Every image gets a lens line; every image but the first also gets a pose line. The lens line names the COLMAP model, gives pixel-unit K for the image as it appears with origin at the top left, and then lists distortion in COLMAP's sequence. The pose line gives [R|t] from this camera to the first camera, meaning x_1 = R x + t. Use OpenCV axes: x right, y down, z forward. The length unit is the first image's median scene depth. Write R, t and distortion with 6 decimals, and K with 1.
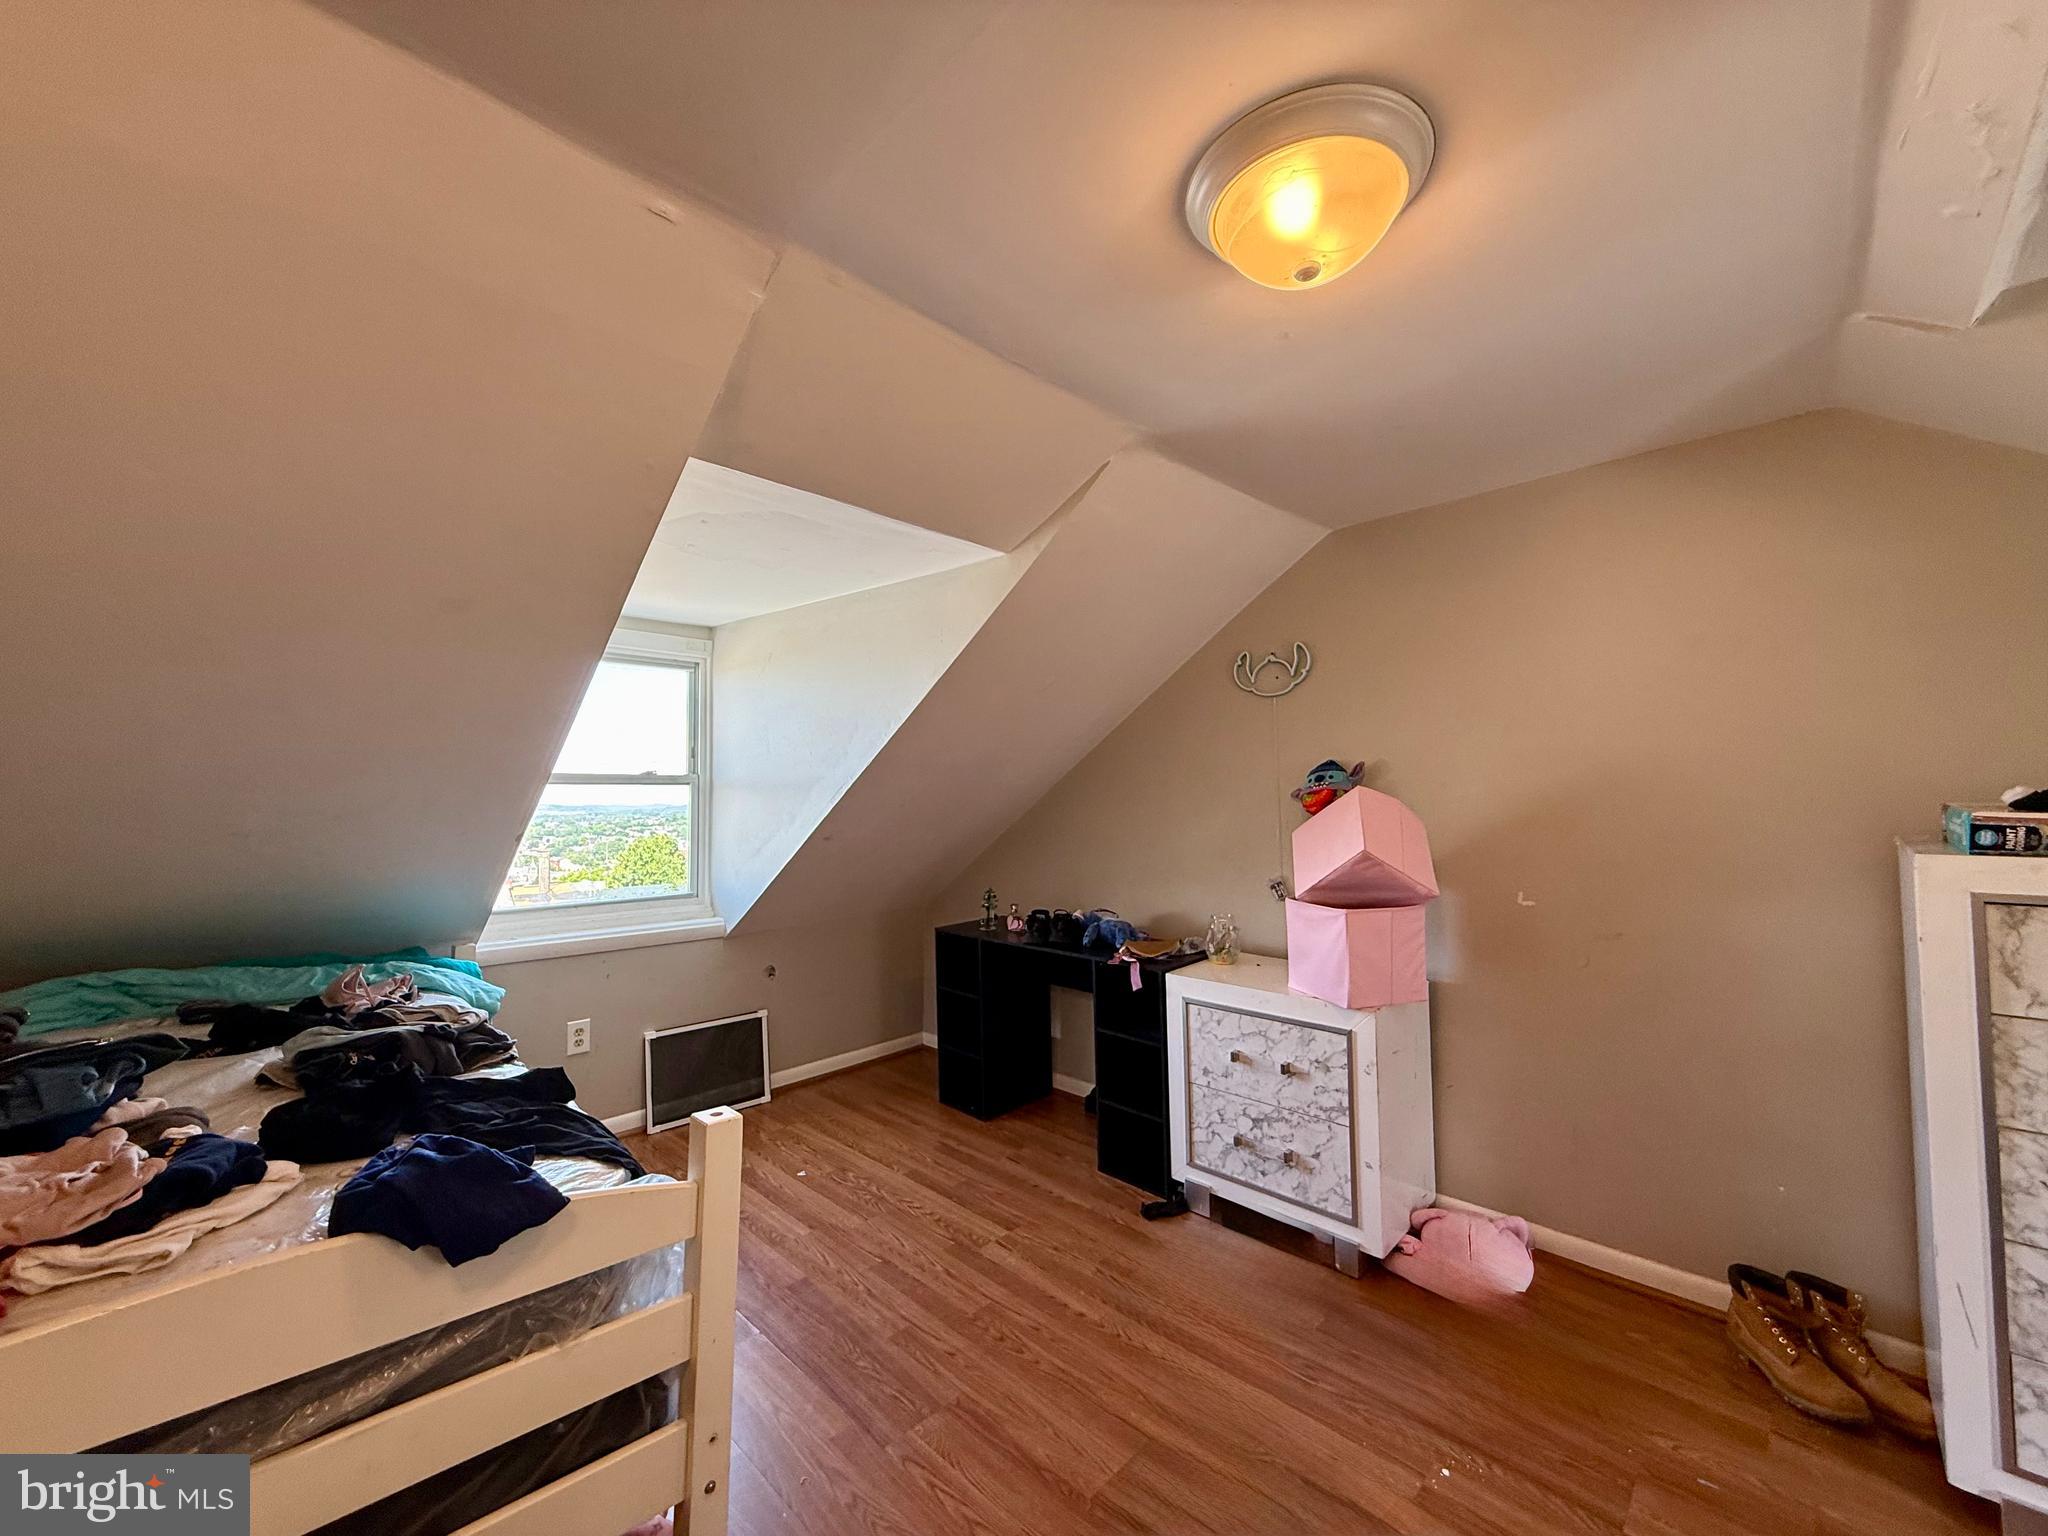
lens RADIAL K [[818.9, 0, 1024.2], [0, 818.9, 770.0], [0, 0, 1]] dist [-0.000568, 0.000559]
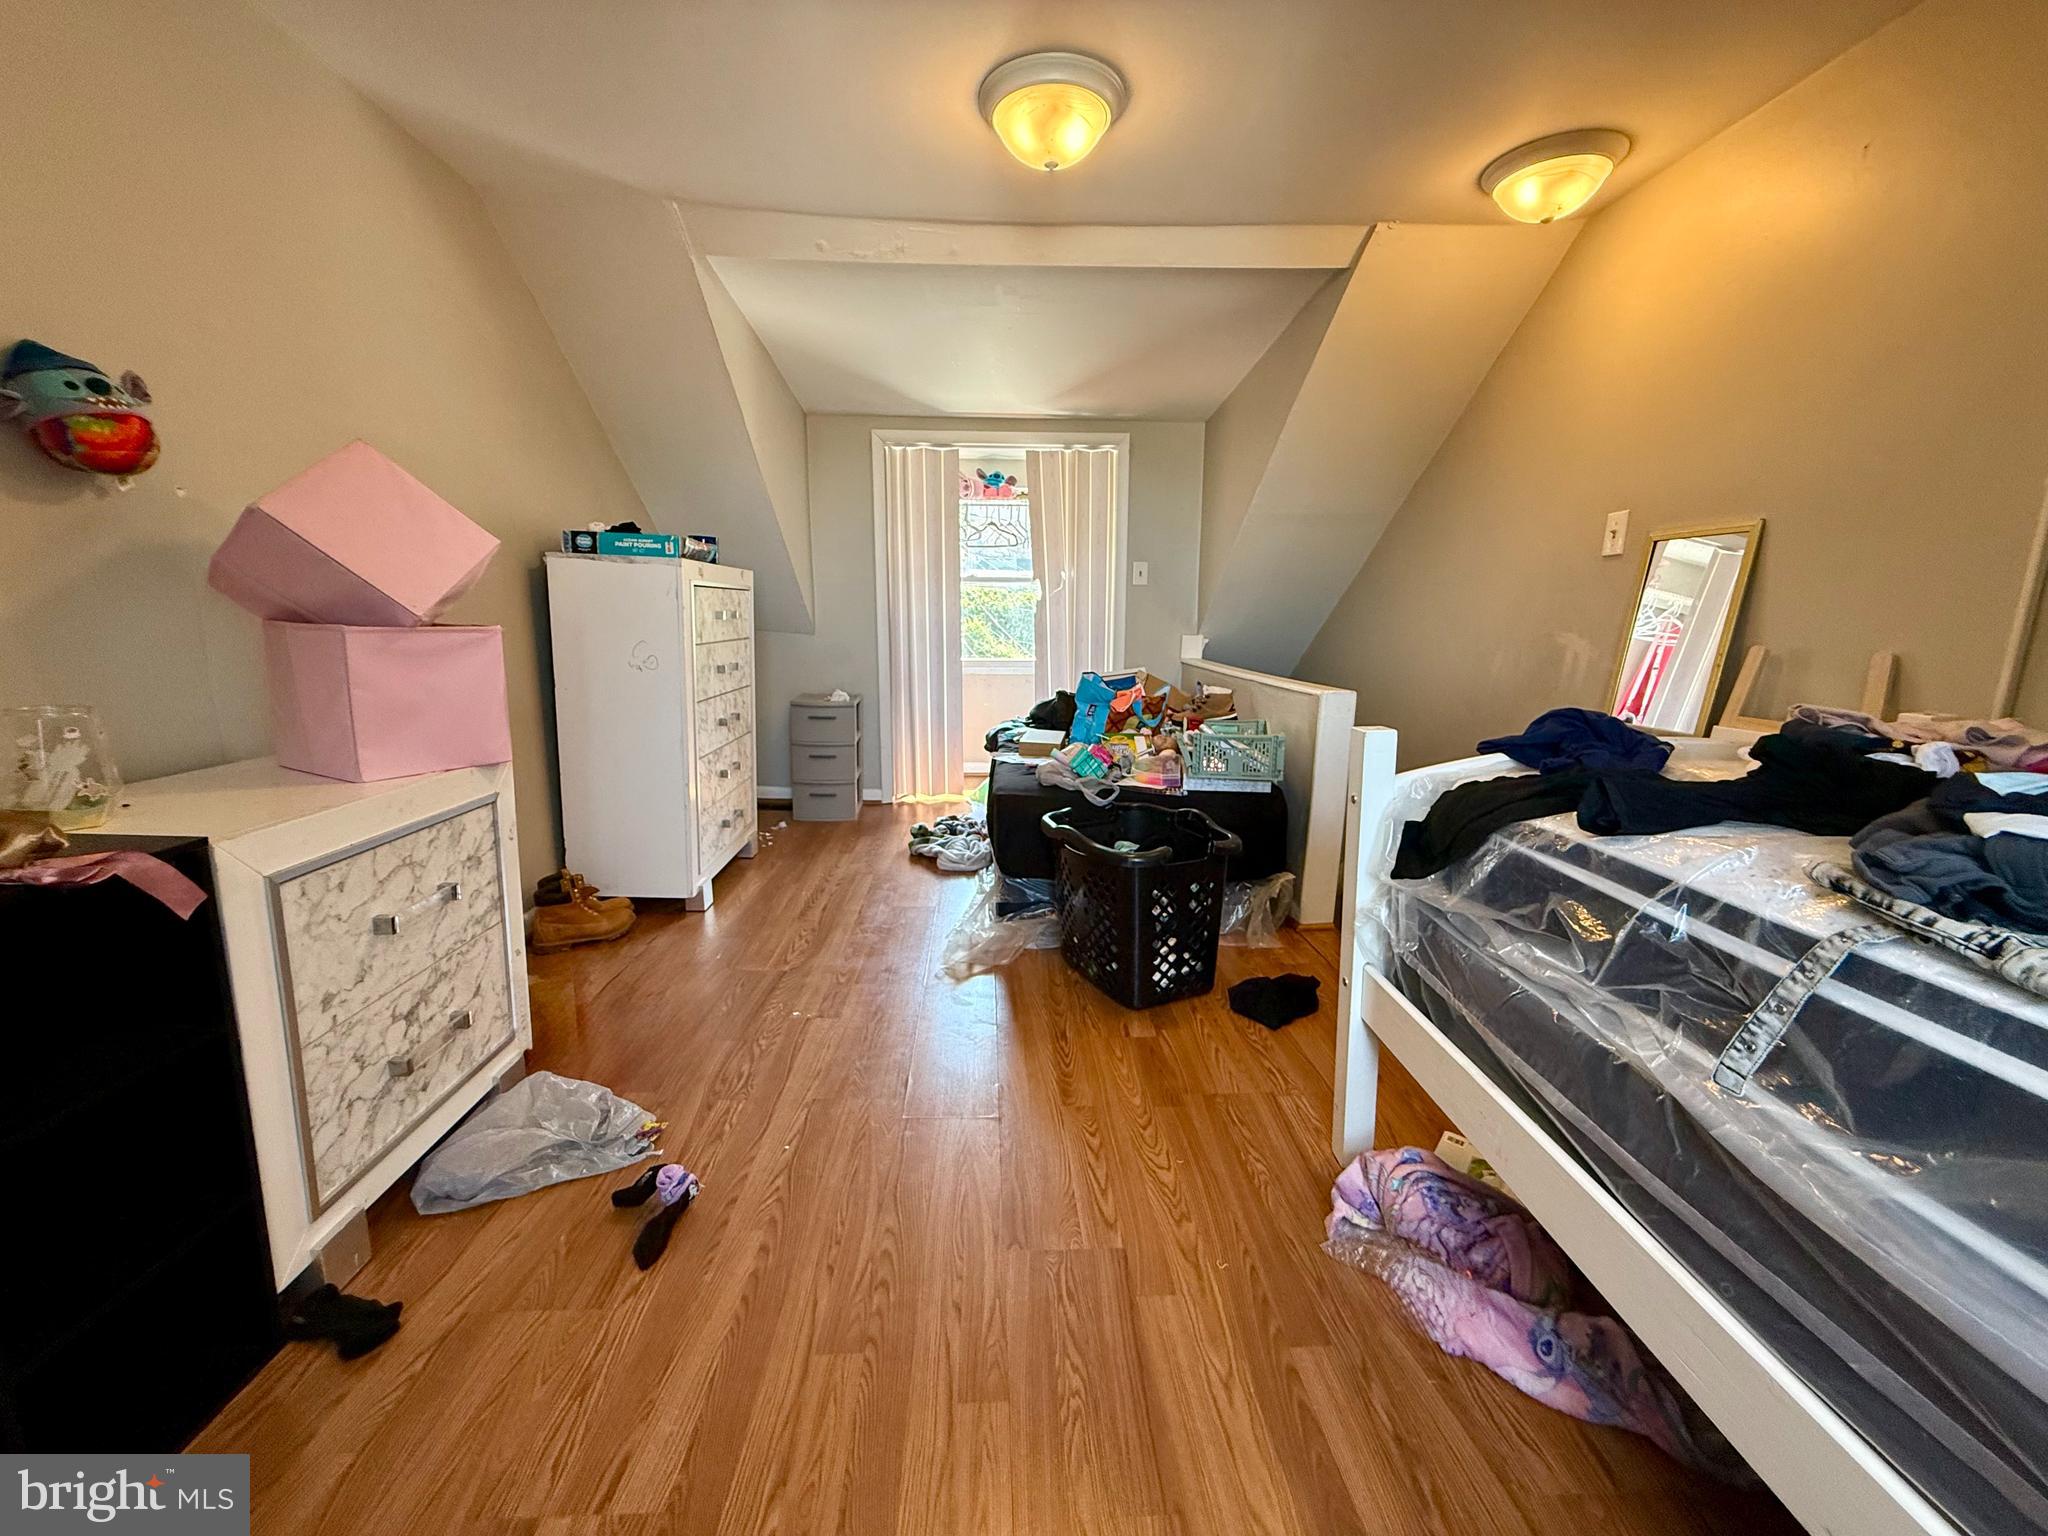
lens RADIAL K [[818.9, 0, 1022.1], [0, 818.9, 752.6], [0, 0, 1]] dist [-0.000568, 0.000559]
pose [[-0.737697, -0.109621, 0.666173, -0.414595], [-0.026103, 0.990623, 0.134105, 0.159359], [-0.674627, 0.081540, -0.733641, 1.147178]]
